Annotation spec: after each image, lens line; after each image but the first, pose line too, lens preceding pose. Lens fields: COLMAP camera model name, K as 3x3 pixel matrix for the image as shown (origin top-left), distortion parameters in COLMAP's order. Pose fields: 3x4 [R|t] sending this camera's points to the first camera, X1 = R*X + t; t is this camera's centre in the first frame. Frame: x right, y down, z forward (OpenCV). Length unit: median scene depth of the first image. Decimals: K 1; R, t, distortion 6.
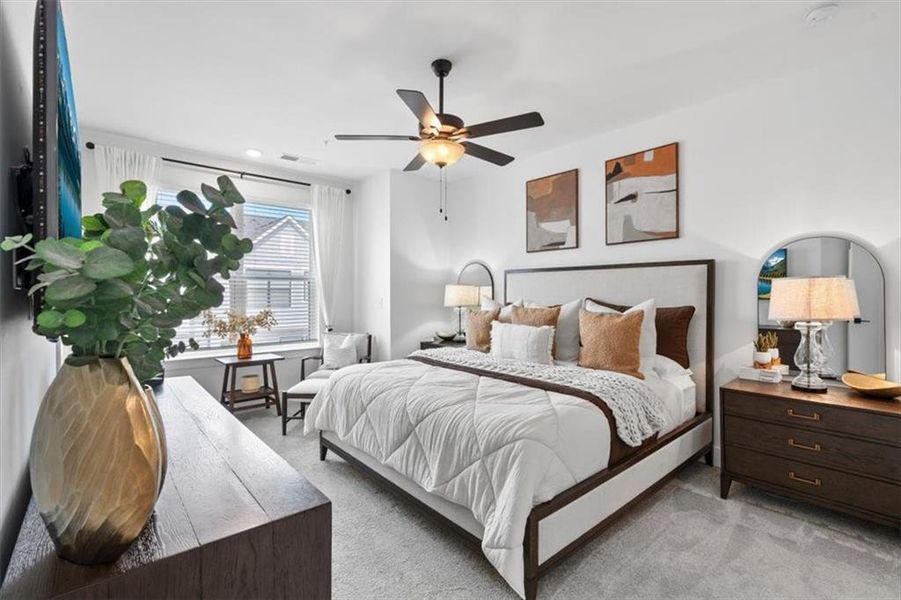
lens RADIAL K [[403.9, 0, 449.9], [0, 403.9, 294.3], [0, 0, 1]] dist [-0.009527, -0.000182]
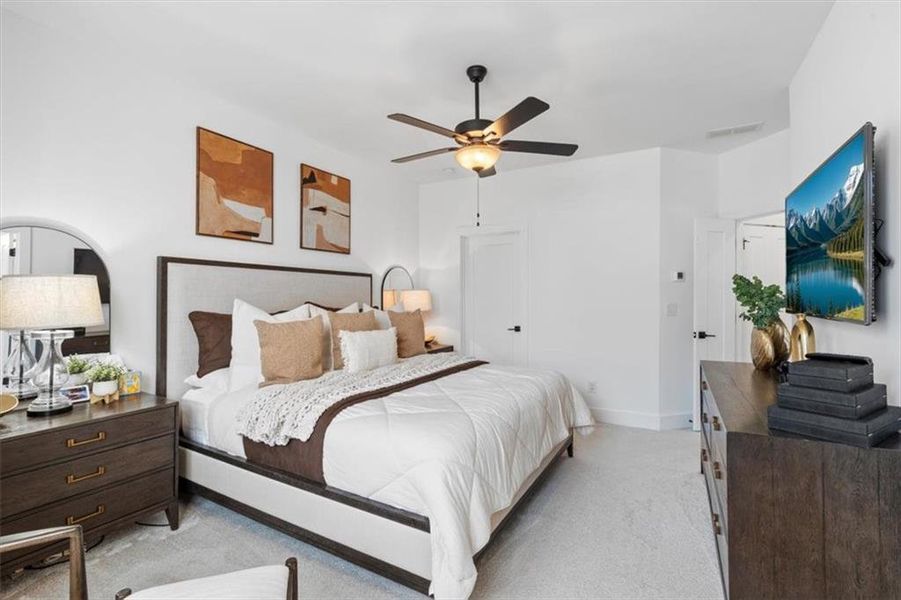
lens RADIAL K [[403.9, 0, 449.9], [0, 403.9, 294.3], [0, 0, 1]] dist [-0.009527, -0.000182]
pose [[-0.332991, 0.013279, 0.942837, -0.662248], [0.006331, 0.999910, -0.011846, 0.005109], [-0.942909, 0.002025, -0.333045, 0.985776]]
